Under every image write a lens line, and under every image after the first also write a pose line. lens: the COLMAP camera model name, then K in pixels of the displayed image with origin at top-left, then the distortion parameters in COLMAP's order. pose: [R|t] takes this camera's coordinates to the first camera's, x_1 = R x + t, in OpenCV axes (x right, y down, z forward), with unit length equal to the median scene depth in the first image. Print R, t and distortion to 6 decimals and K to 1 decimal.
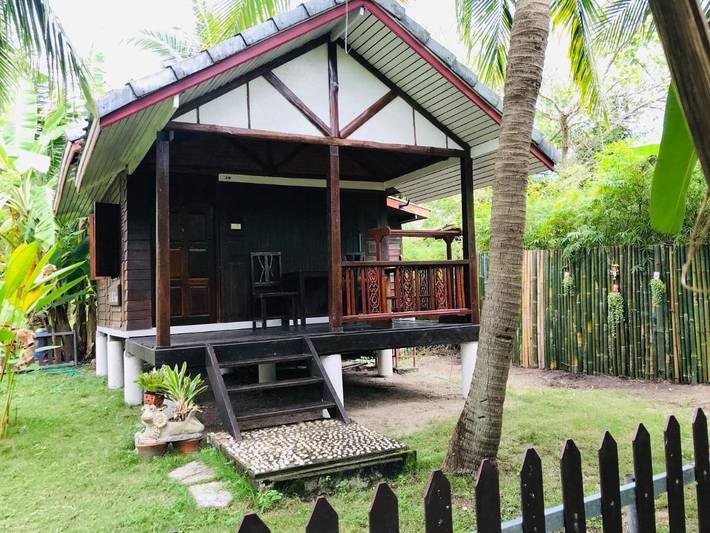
lens RADIAL K [[567.7, 0, 355.0], [0, 567.7, 266.5], [0, 0, 1]] dist [0.007493, -0.000679]
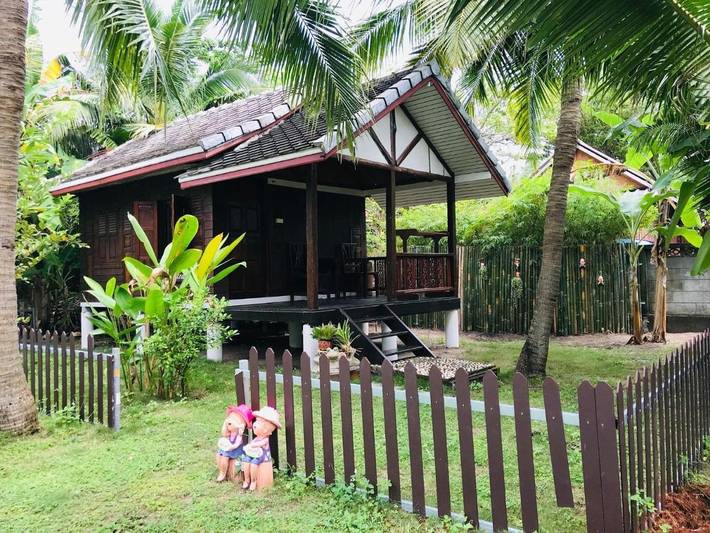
lens RADIAL K [[546.0, 0, 355.0], [0, 546.0, 266.5], [0, 0, 1]] dist [0.001734, 0.000637]
pose [[0.932388, 0.021812, 0.360800, -0.512322], [-0.031250, 0.999305, 0.020343, 0.001151], [-0.360105, -0.030243, 0.932421, -0.204590]]
